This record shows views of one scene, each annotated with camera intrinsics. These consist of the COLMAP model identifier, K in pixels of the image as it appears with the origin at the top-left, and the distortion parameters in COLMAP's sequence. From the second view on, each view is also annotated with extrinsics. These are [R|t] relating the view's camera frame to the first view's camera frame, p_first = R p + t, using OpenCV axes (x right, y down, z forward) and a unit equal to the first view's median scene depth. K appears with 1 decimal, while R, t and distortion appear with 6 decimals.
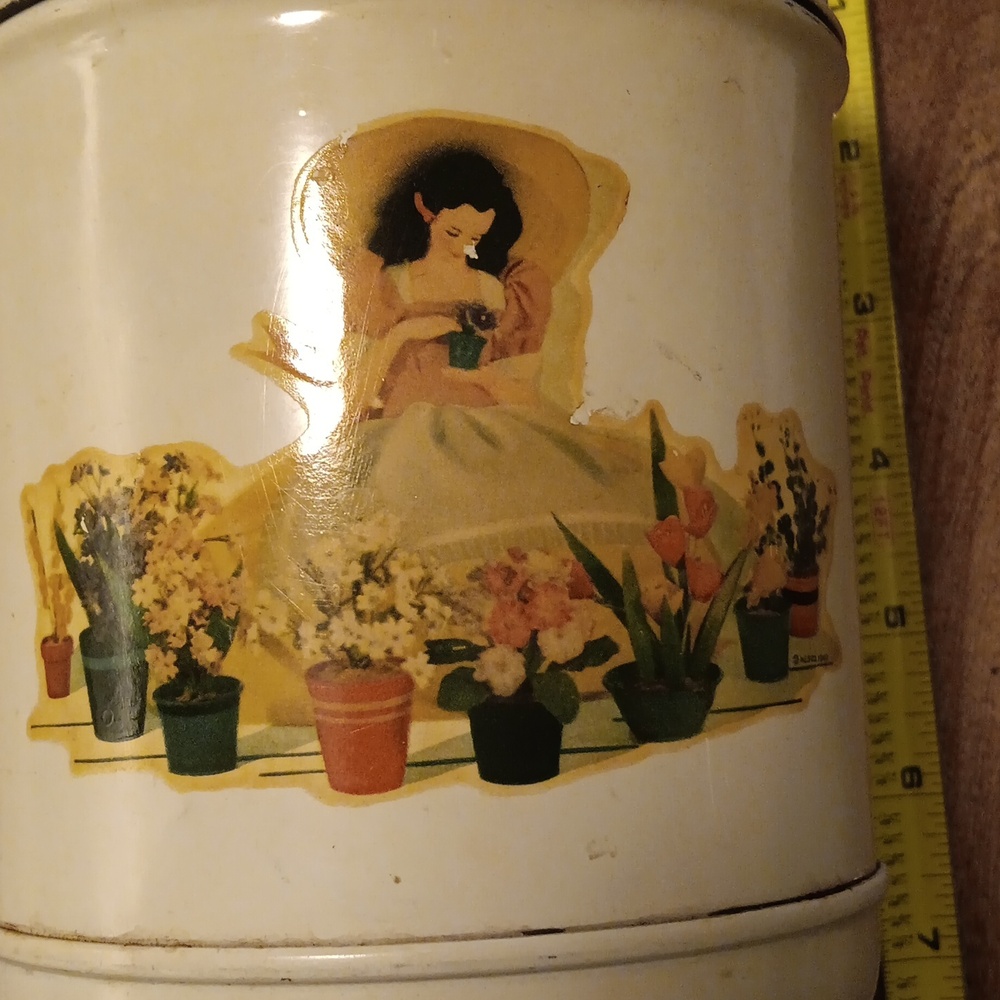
lens RADIAL K [[1862.8, 0, 500.0], [0, 1862.8, 500.0], [0, 0, 1]] dist [0.163501, -0.437305]
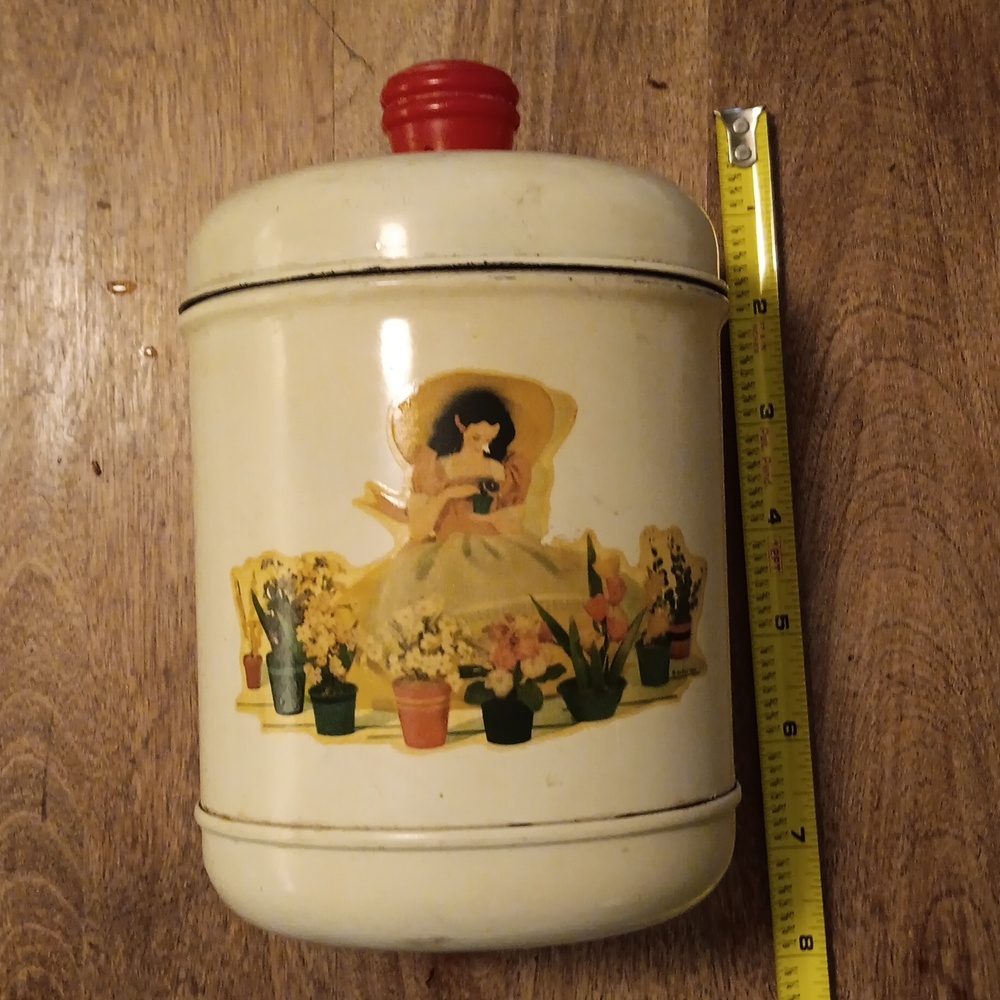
lens RADIAL K [[1862.8, 0, 500.0], [0, 1862.8, 500.0], [0, 0, 1]] dist [0.163501, -0.437305]
pose [[0.999029, 0.011827, -0.042451, 0.073161], [-0.009488, 0.998448, 0.054869, -0.178949], [0.043034, -0.054413, 0.997591, -0.772135]]
